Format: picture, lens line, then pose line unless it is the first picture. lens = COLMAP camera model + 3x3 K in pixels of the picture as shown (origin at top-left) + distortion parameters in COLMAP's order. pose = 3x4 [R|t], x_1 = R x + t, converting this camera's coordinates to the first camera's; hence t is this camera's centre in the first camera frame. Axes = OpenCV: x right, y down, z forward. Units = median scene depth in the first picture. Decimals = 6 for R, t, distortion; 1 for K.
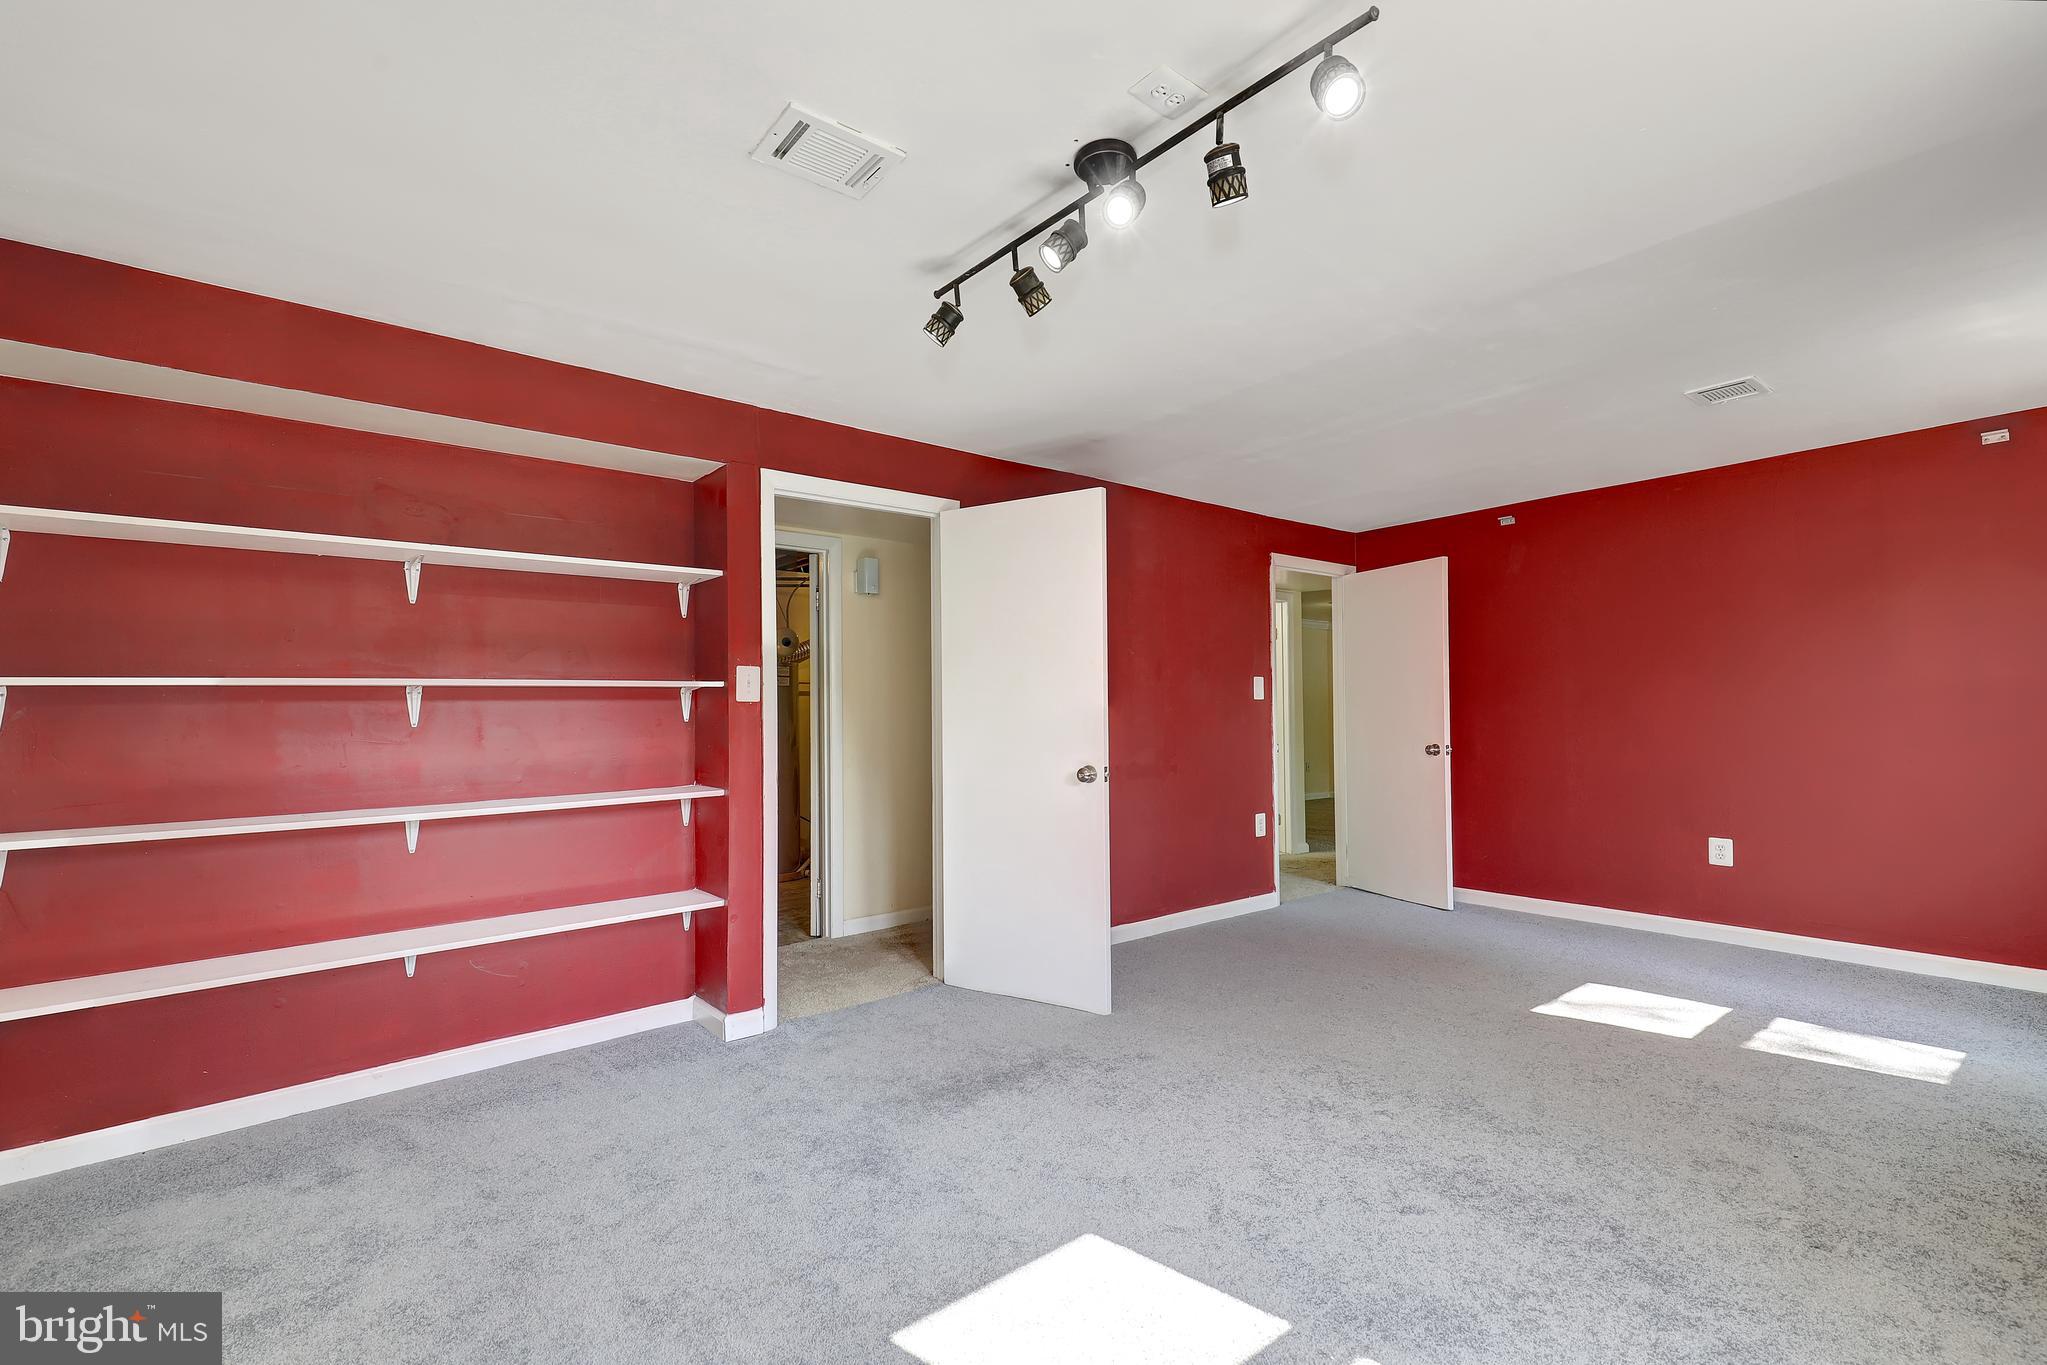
lens RADIAL K [[932.1, 0, 1027.2], [0, 932.1, 697.9], [0, 0, 1]] dist [-0.000458, -0.000123]
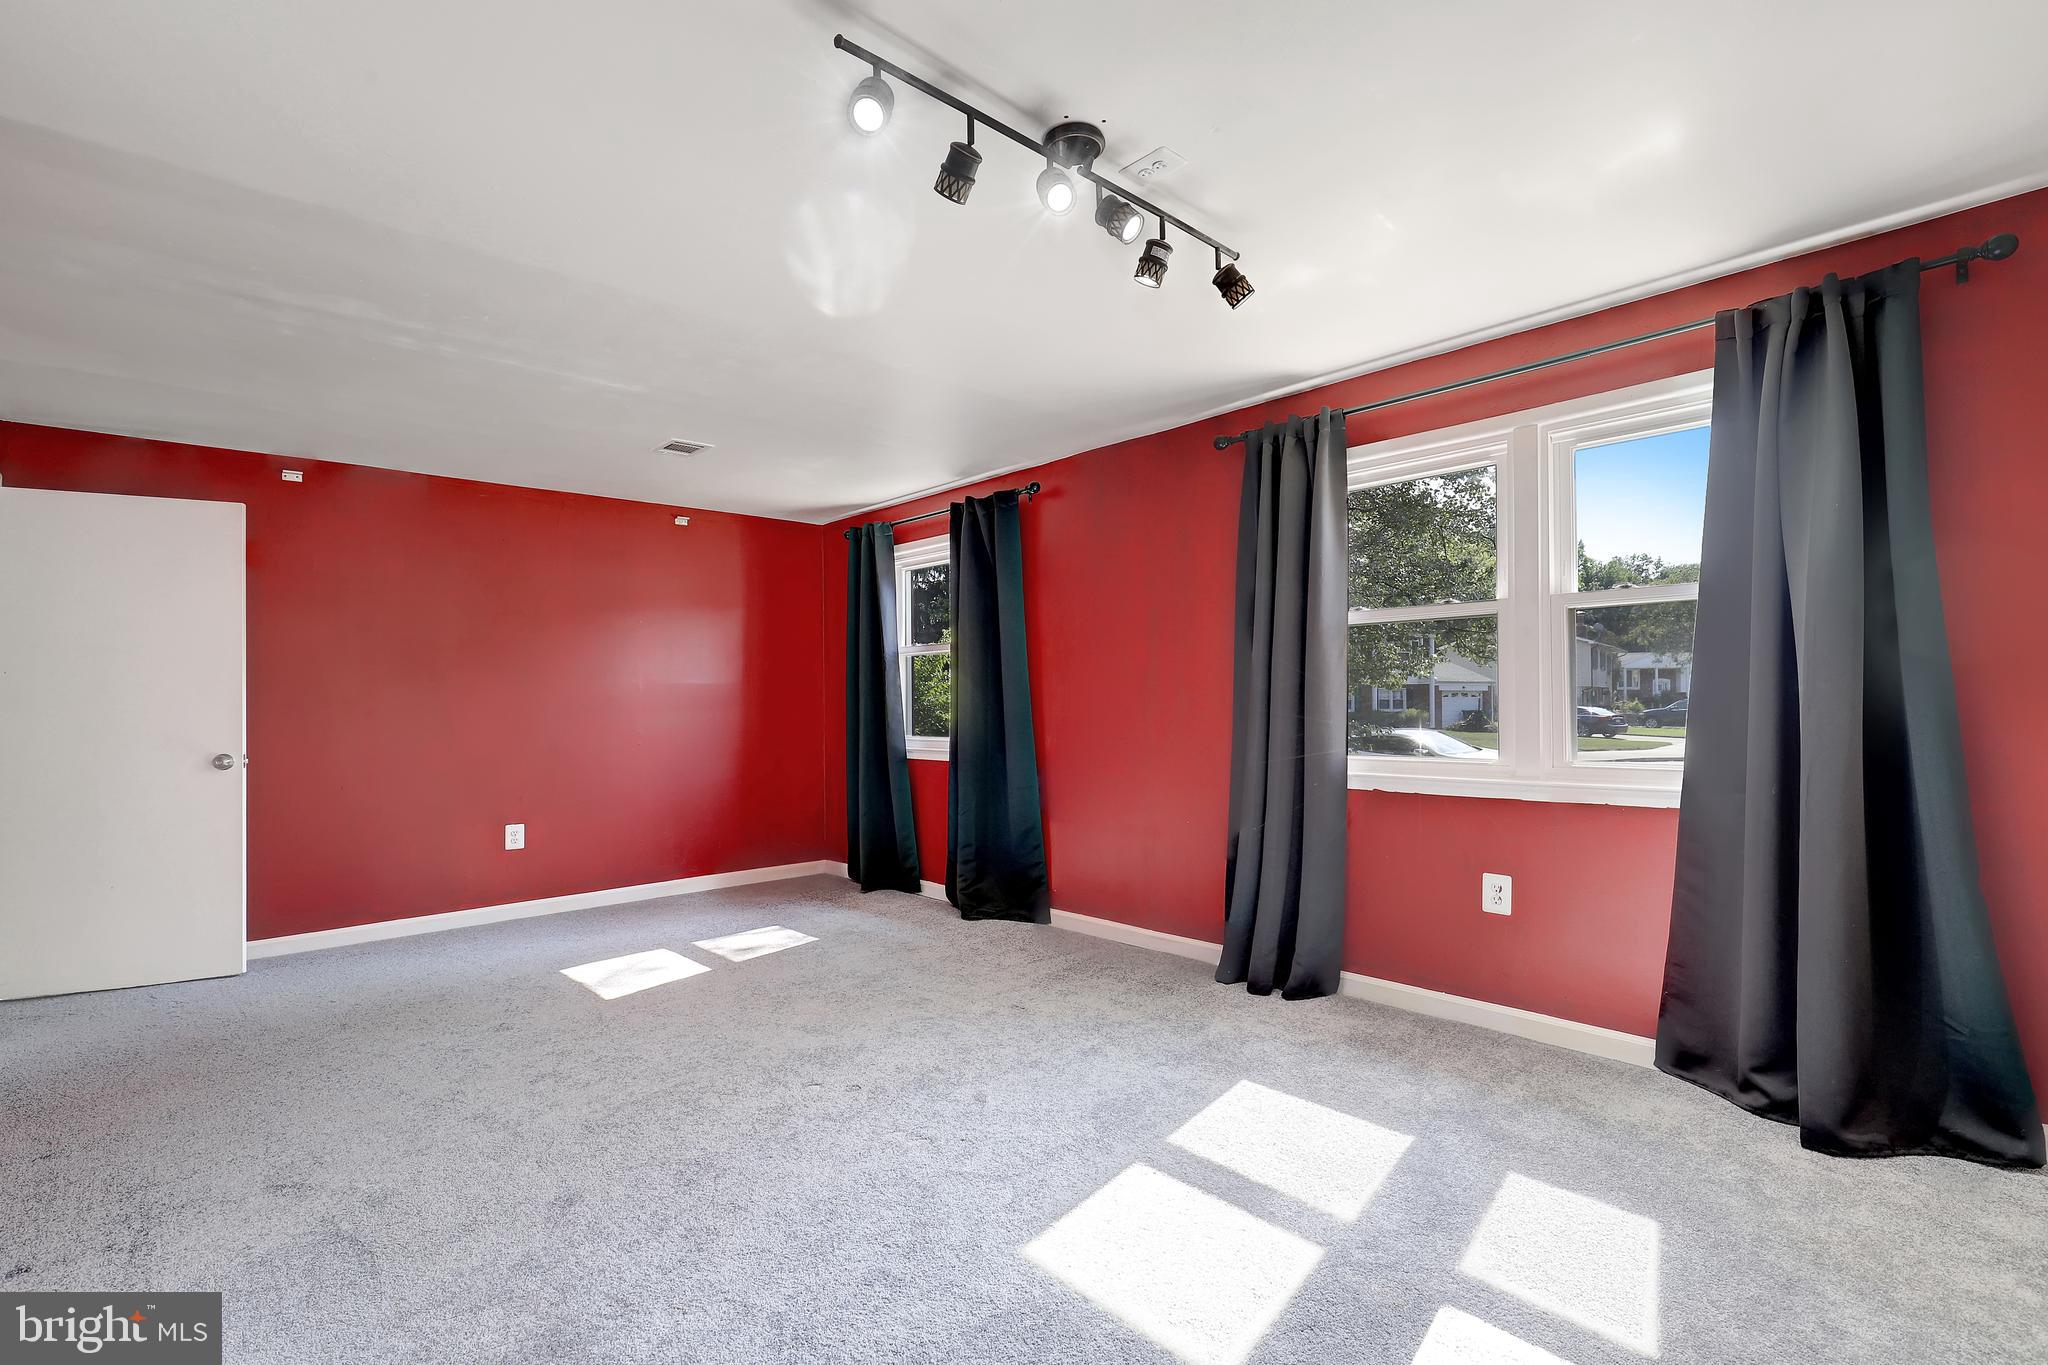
lens RADIAL K [[912.2, 0, 1017.1], [0, 912.2, 698.8], [0, 0, 1]] dist [0.042889, -0.000285]
pose [[-0.038509, 0.011431, 0.999193, -0.460057], [-0.002605, 0.999930, -0.011540, 0.017205], [-0.999255, -0.003047, -0.038477, 0.561179]]
